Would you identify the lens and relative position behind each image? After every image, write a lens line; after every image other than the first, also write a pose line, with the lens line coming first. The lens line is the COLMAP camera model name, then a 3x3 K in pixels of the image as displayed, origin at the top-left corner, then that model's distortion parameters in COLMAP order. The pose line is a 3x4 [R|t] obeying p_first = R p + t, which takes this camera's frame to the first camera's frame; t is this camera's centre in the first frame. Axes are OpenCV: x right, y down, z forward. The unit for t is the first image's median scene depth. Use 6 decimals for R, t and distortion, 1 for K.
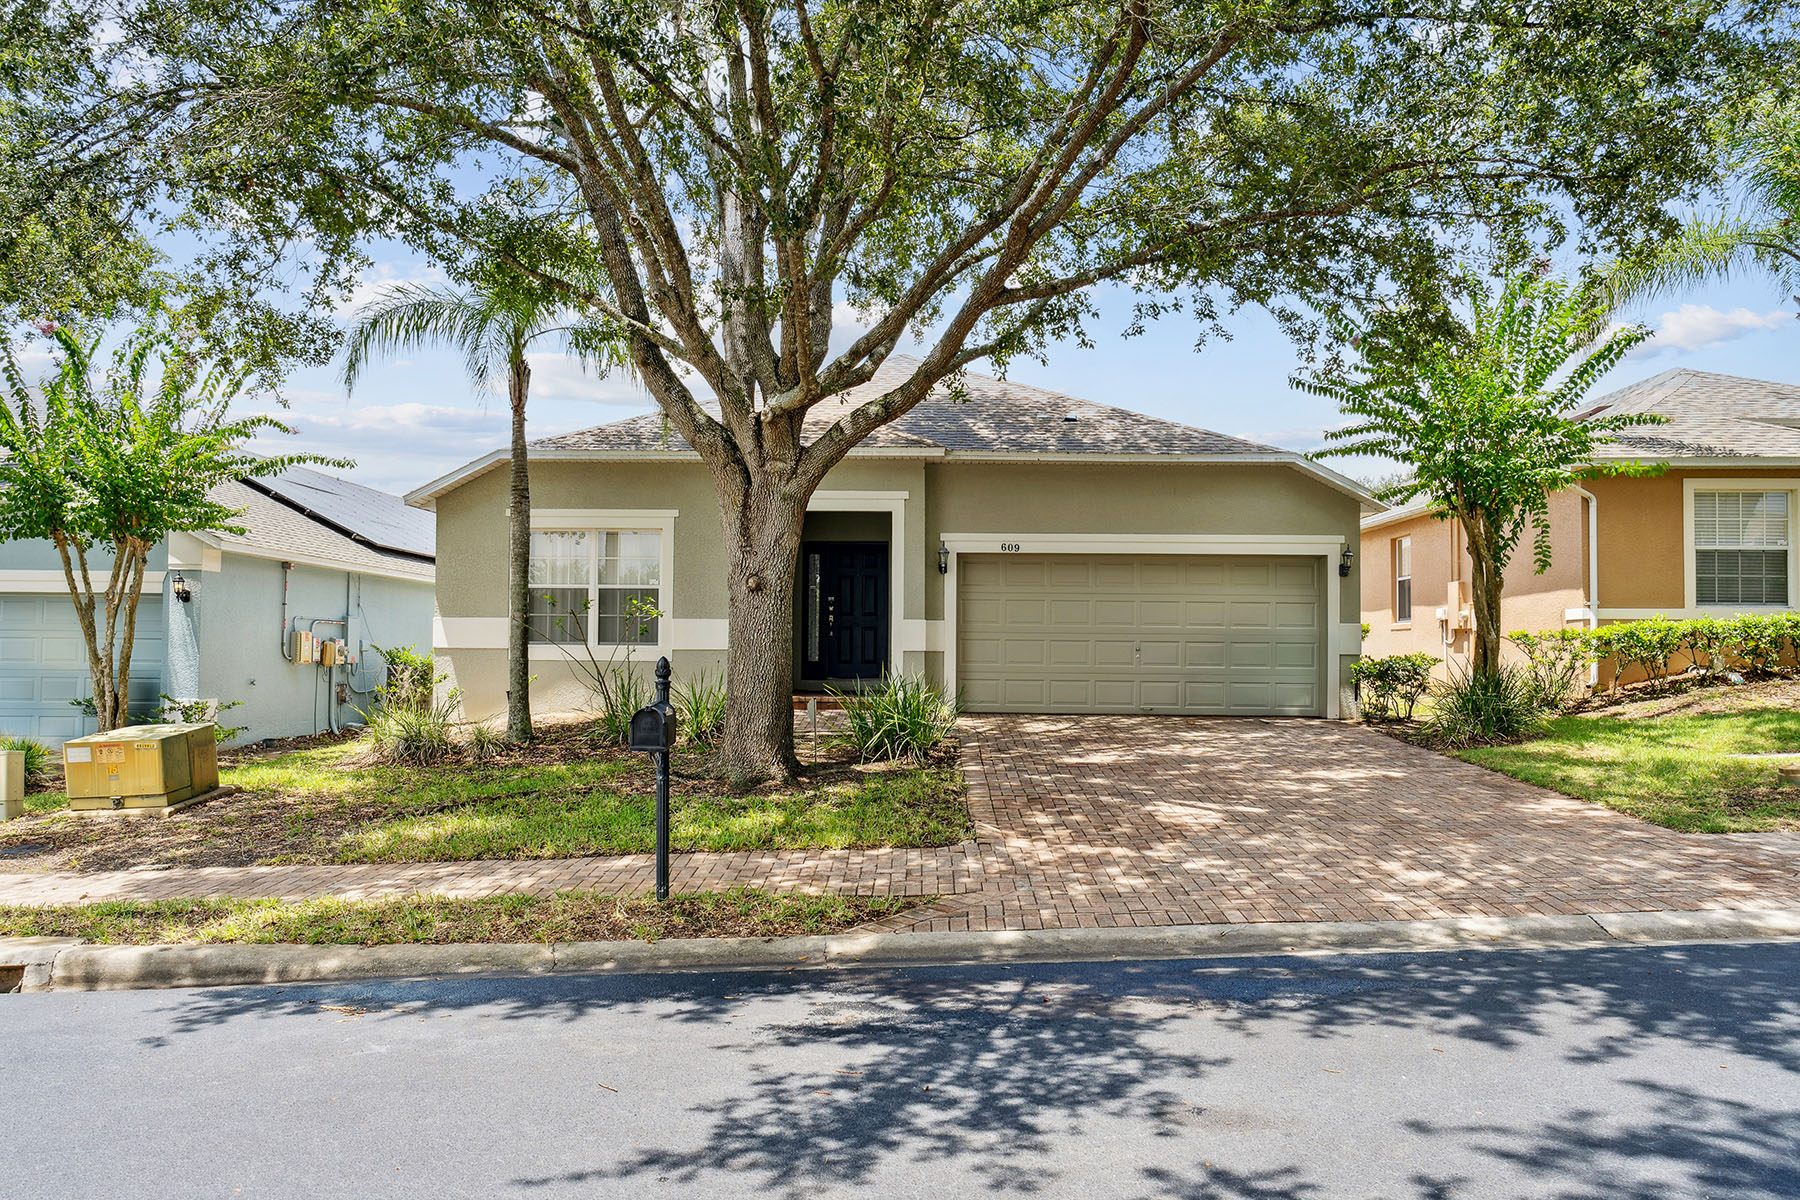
lens RADIAL K [[1244.6, 0, 900.0], [0, 1244.6, 600.0], [0, 0, 1]] dist [-0.003436, -0.001032]
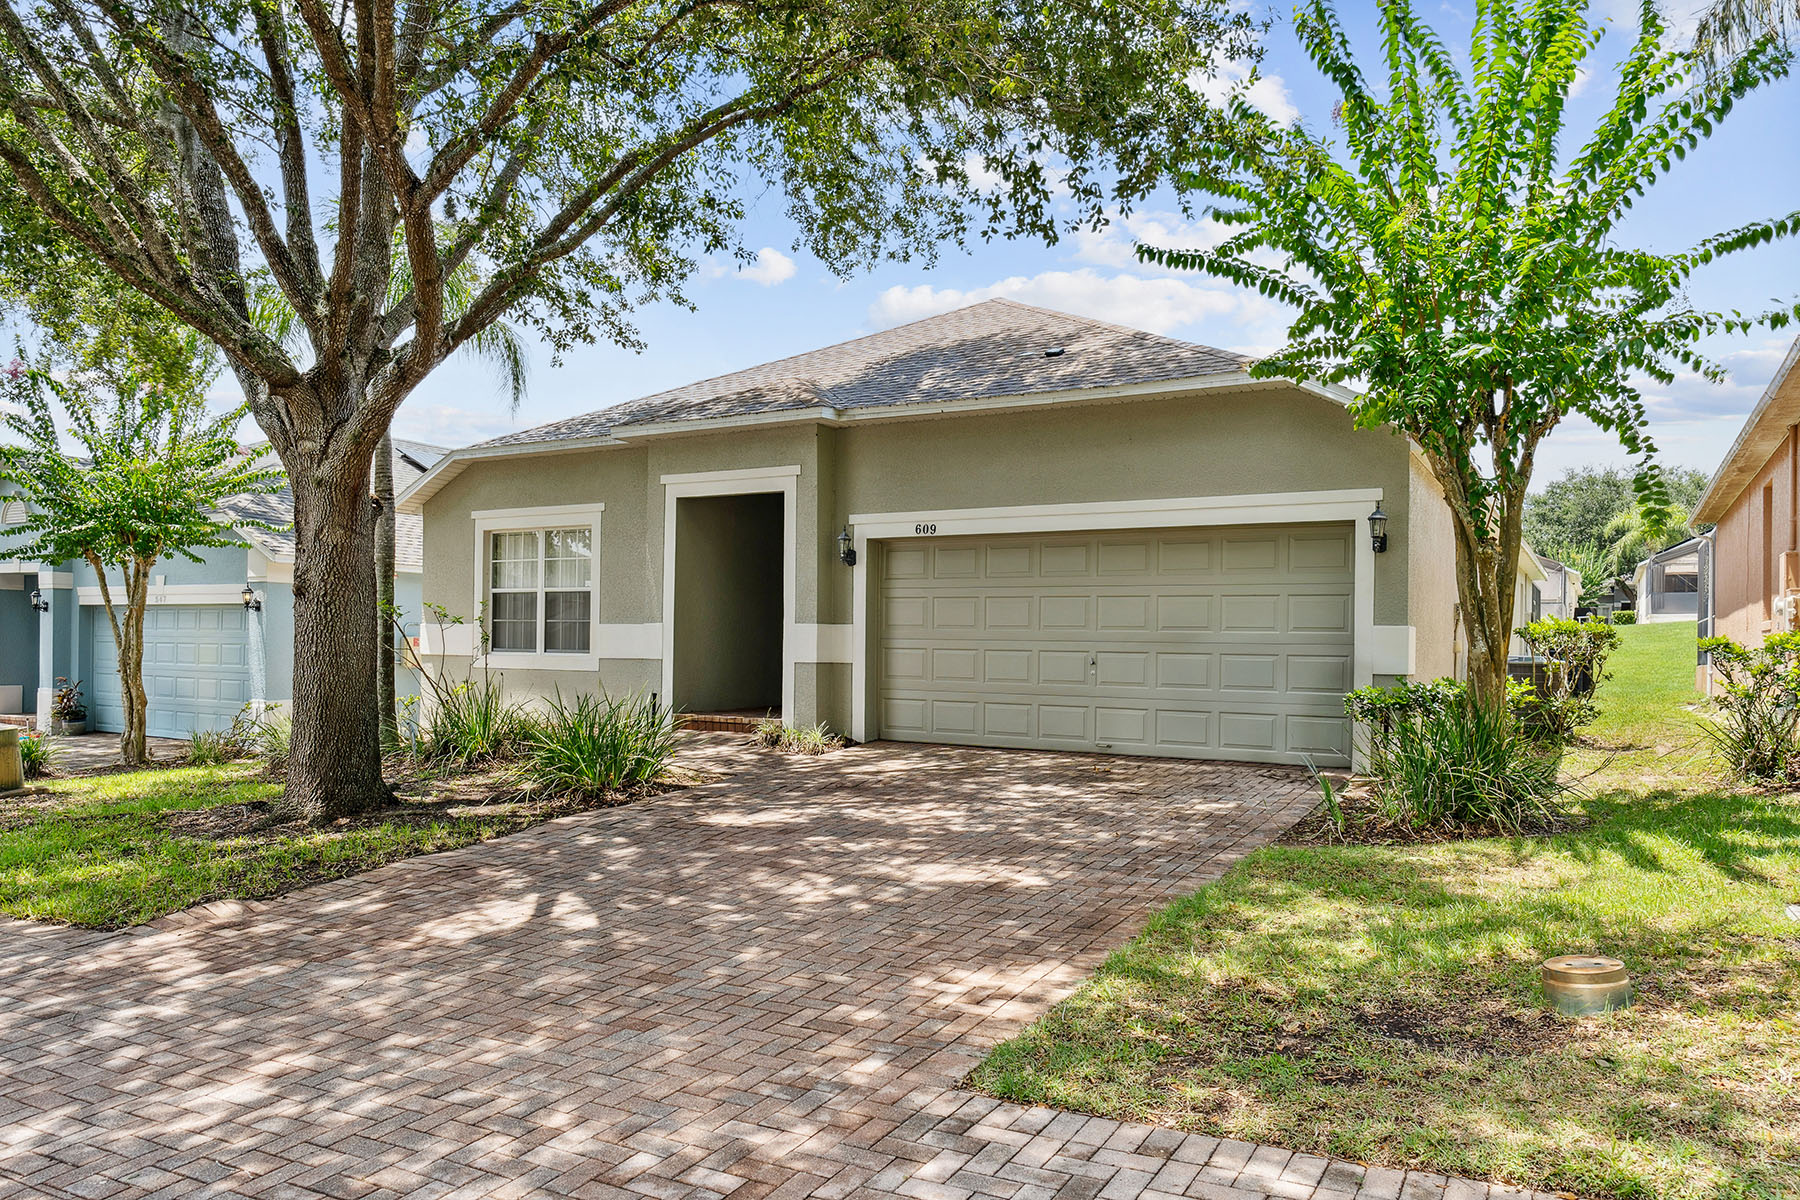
lens RADIAL K [[1244.6, 0, 900.0], [0, 1244.6, 600.0], [0, 0, 1]] dist [-0.003436, -0.001032]
pose [[0.873690, -0.015222, -0.486245, 0.449438], [0.017422, 0.999848, 0.000004, 0.001357], [0.486171, -0.008475, 0.873823, 0.321591]]
